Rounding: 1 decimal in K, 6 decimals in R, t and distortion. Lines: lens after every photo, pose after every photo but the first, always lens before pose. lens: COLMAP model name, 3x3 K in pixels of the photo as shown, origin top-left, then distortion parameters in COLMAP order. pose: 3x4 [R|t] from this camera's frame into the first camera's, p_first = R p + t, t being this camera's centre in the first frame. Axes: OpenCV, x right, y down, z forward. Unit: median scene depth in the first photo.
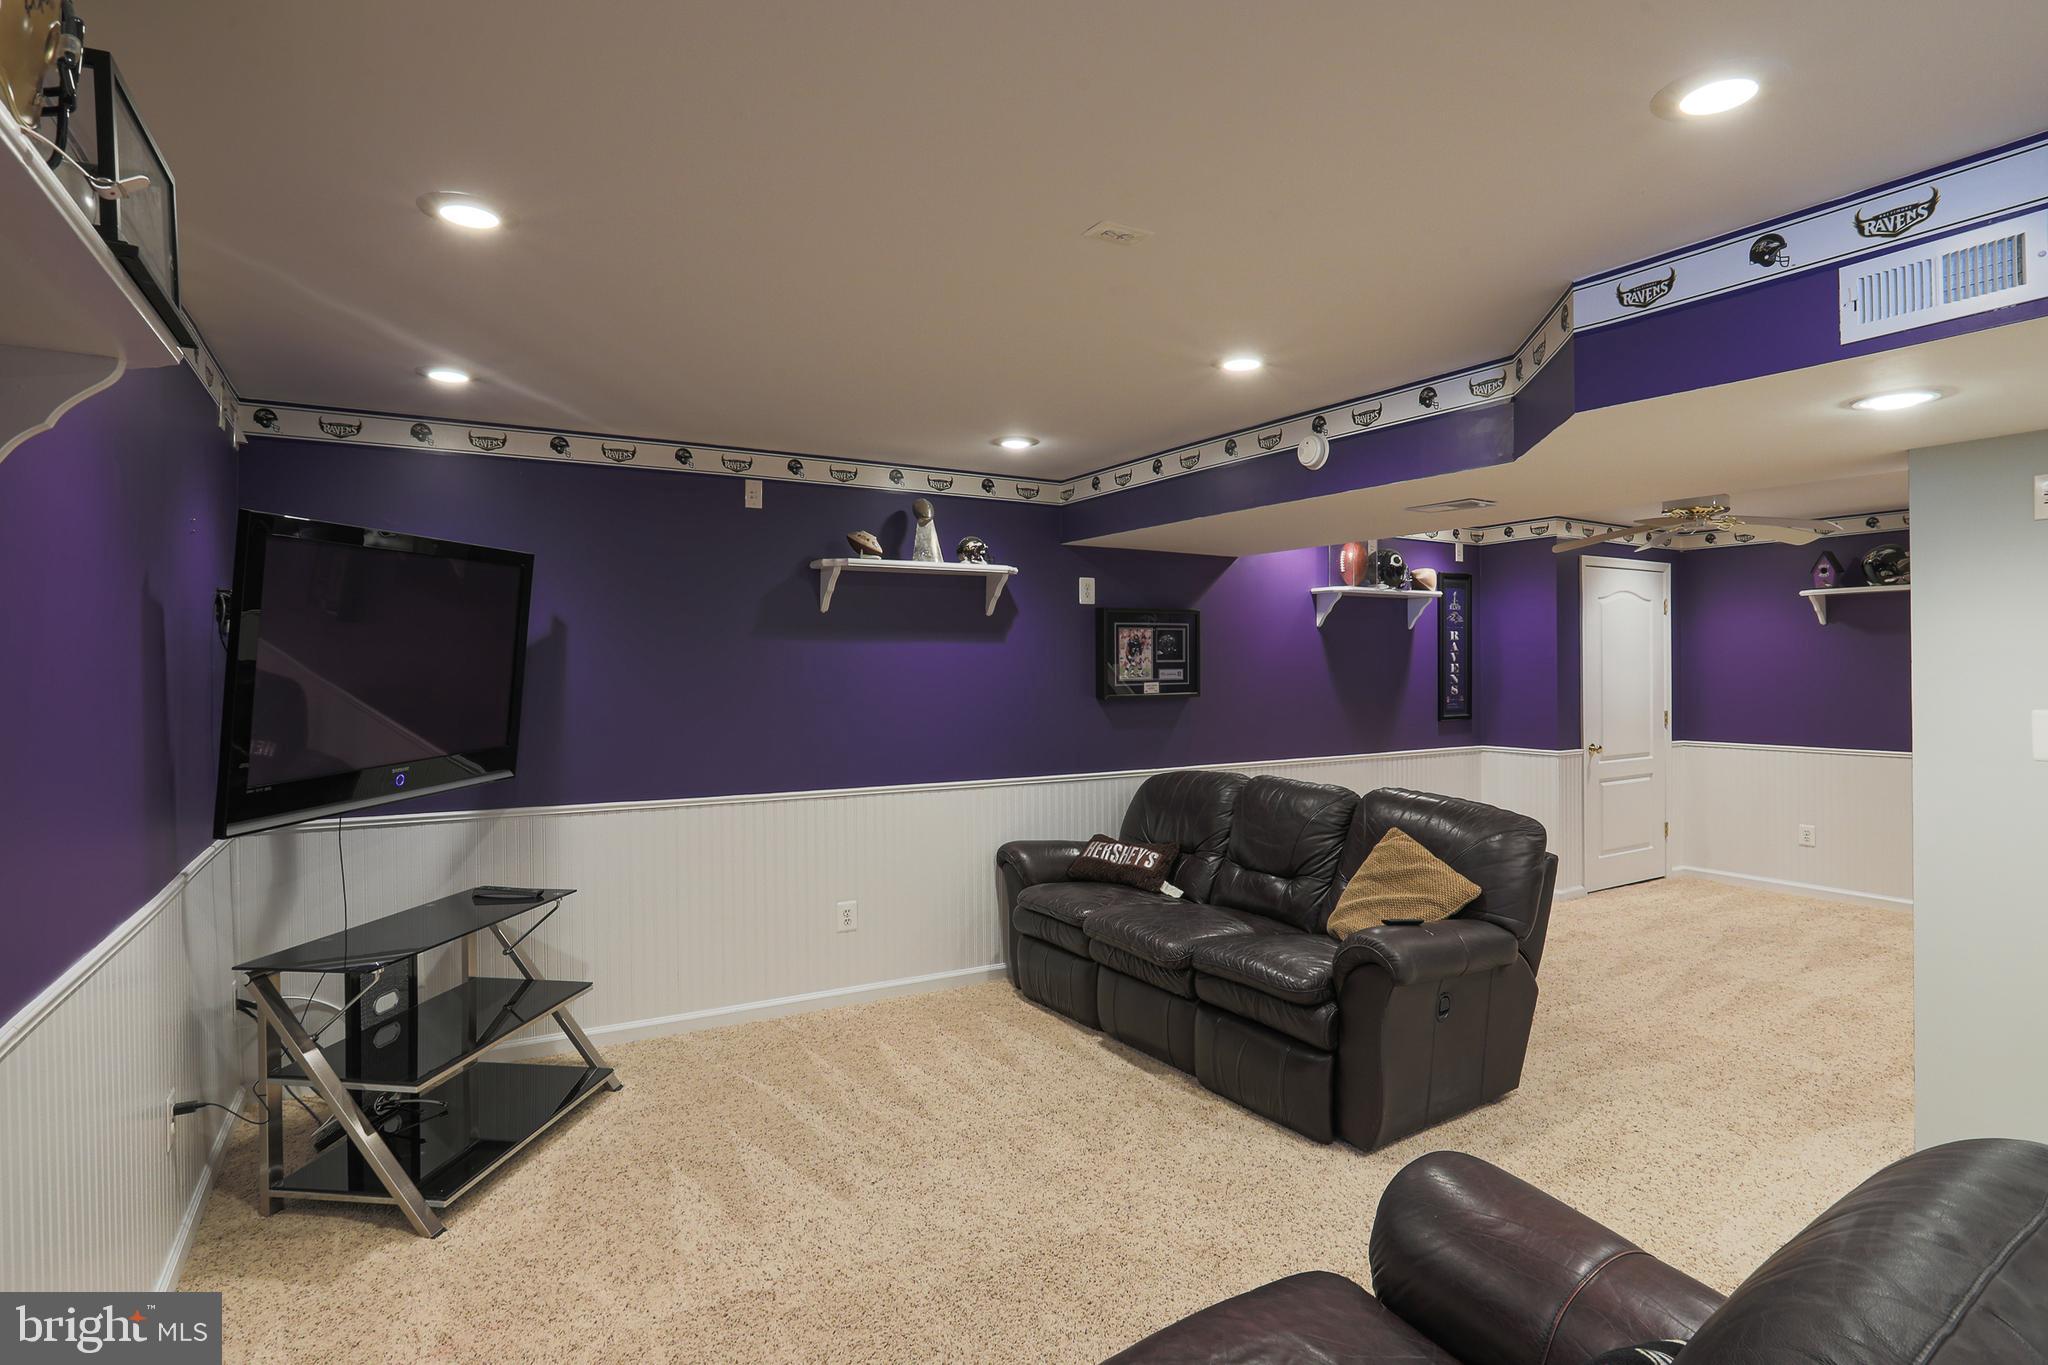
lens RADIAL K [[1049.3, 0, 1033.3], [0, 1049.3, 657.5], [0, 0, 1]] dist [-0.062185, 0.024131]
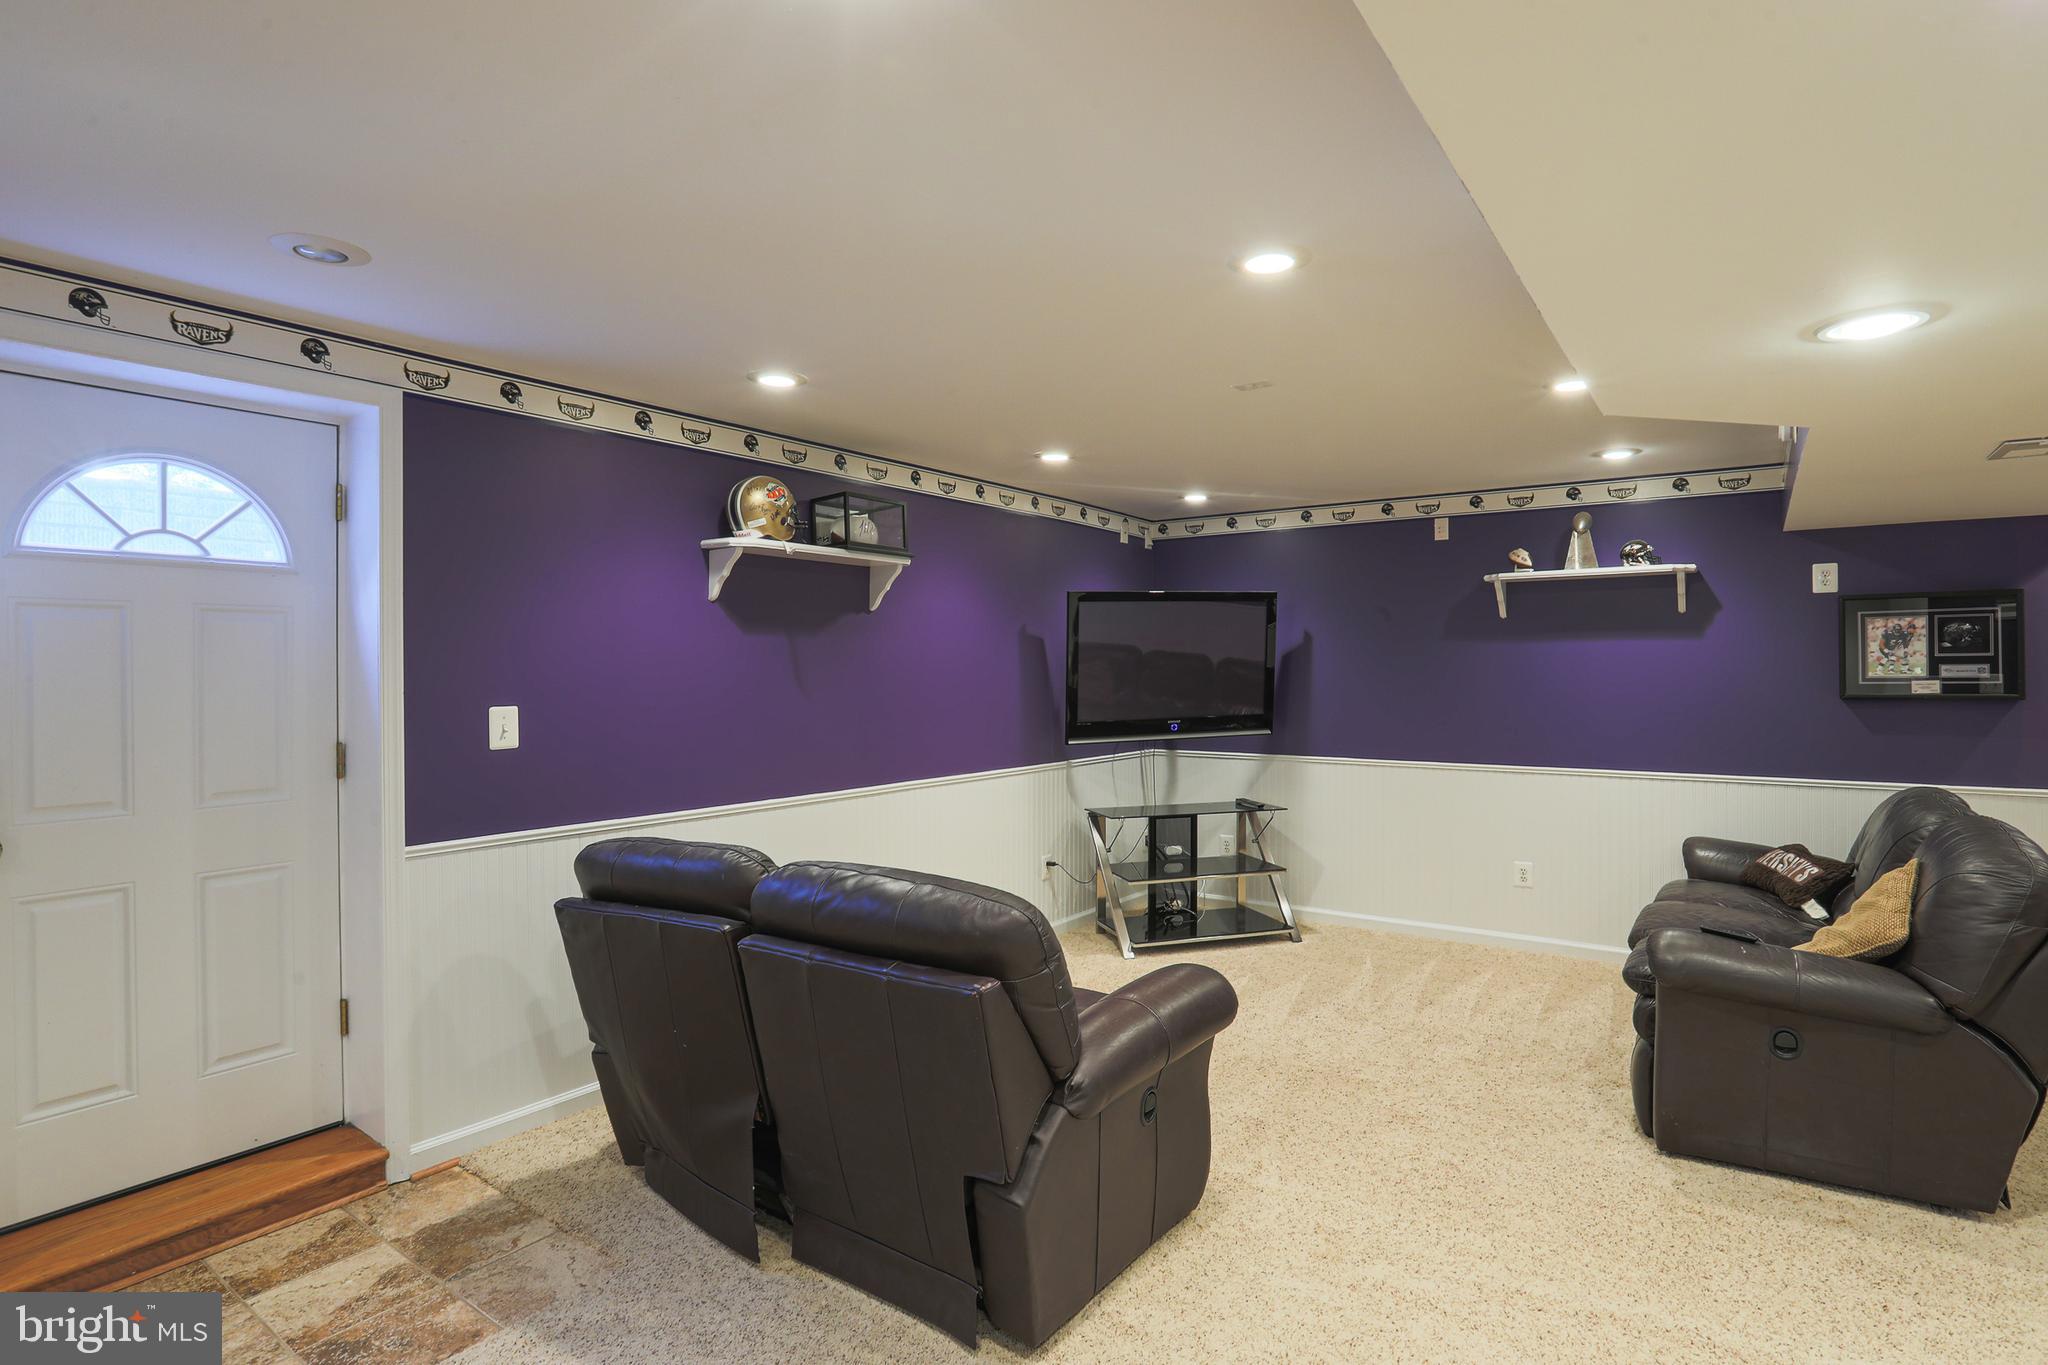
lens RADIAL K [[1007.7, 0, 1036.4], [0, 1007.7, 656.1], [0, 0, 1]] dist [-0.063373, 0.021935]
pose [[0.403190, -0.008180, -0.915080, 0.641694], [0.012508, 0.999916, -0.003427, -0.002383], [0.915031, -0.010064, 0.403259, 0.046648]]
